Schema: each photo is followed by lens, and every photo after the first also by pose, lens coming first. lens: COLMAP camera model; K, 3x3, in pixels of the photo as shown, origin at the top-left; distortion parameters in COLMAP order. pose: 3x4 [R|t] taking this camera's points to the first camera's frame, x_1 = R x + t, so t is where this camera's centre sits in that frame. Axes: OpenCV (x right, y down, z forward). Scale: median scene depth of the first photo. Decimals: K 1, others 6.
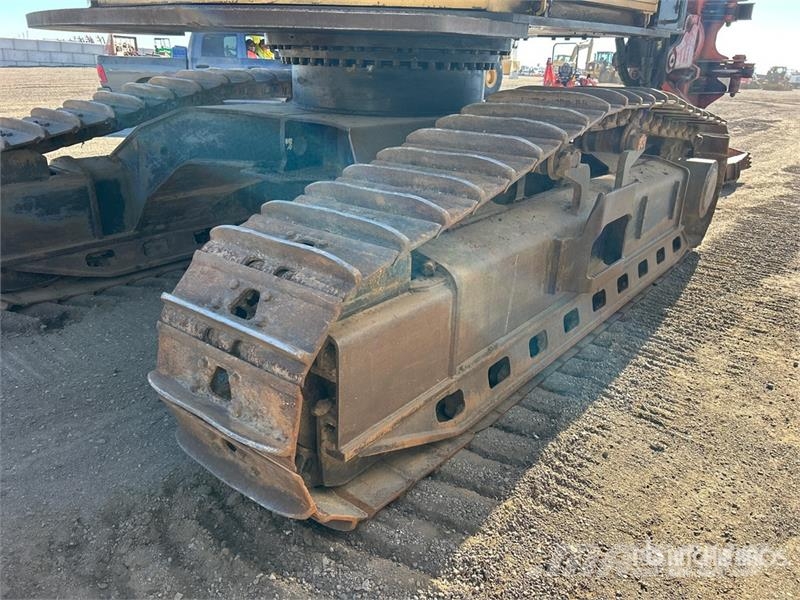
lens RADIAL K [[607.2, 0, 393.6], [0, 607.2, 300.3], [0, 0, 1]] dist [0.060941, -0.076840]
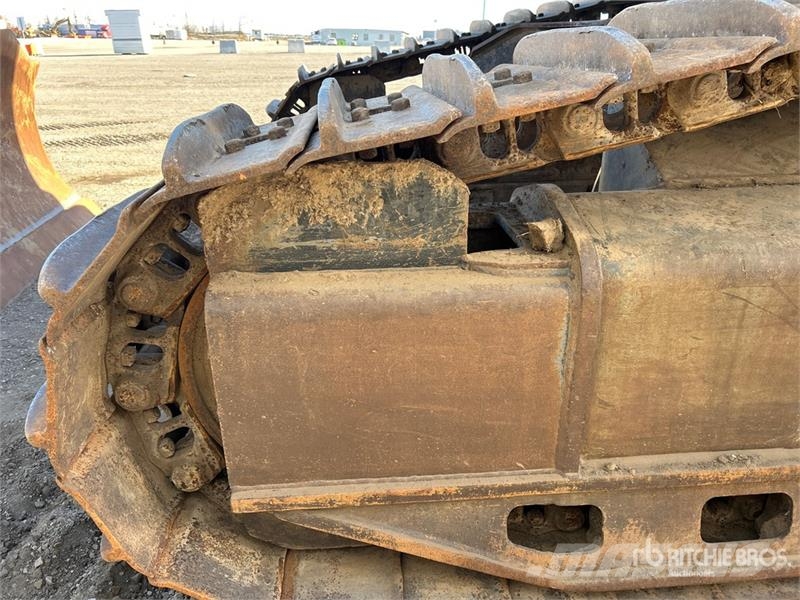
lens RADIAL K [[607.2, 0, 393.6], [0, 607.2, 300.3], [0, 0, 1]] dist [0.060941, -0.076840]
pose [[0.679200, 0.252031, -0.689324, 0.198576], [-0.242333, 0.963530, 0.113512, -0.018025], [0.692793, 0.089949, 0.715505, 0.353411]]
